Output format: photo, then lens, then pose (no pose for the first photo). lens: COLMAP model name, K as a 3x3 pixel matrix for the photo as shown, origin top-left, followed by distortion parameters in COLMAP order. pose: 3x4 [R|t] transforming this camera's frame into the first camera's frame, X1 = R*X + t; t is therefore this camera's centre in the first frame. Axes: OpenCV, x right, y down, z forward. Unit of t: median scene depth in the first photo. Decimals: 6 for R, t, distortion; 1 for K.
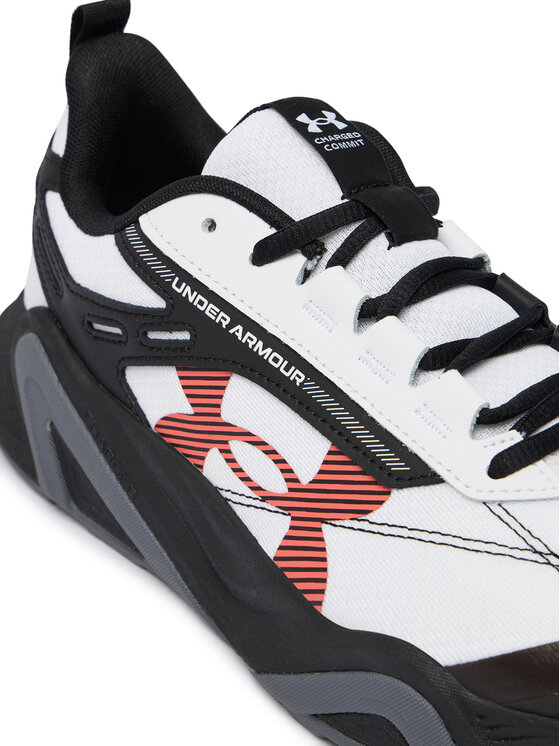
lens RADIAL K [[2027.4, 0, 280.0], [0, 2027.4, 373.0], [0, 0, 1]] dist [-0.023746, -0.751929]
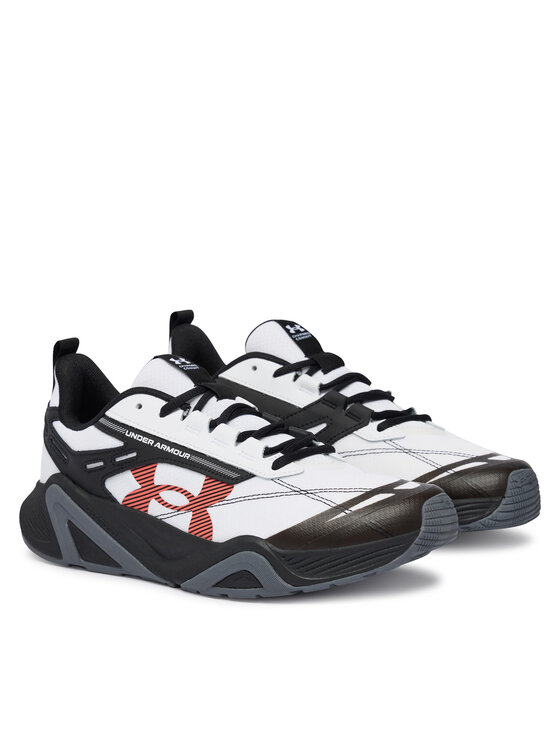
lens RADIAL K [[2177.5, 0, 280.0], [0, 2177.5, 373.0], [0, 0, 1]] dist [-0.108917, -0.293127]
pose [[0.981009, -0.098281, 0.167217, -0.299727], [0.144745, 0.944825, -0.293860, 0.671786], [-0.129110, 0.312484, 0.941108, -1.443786]]
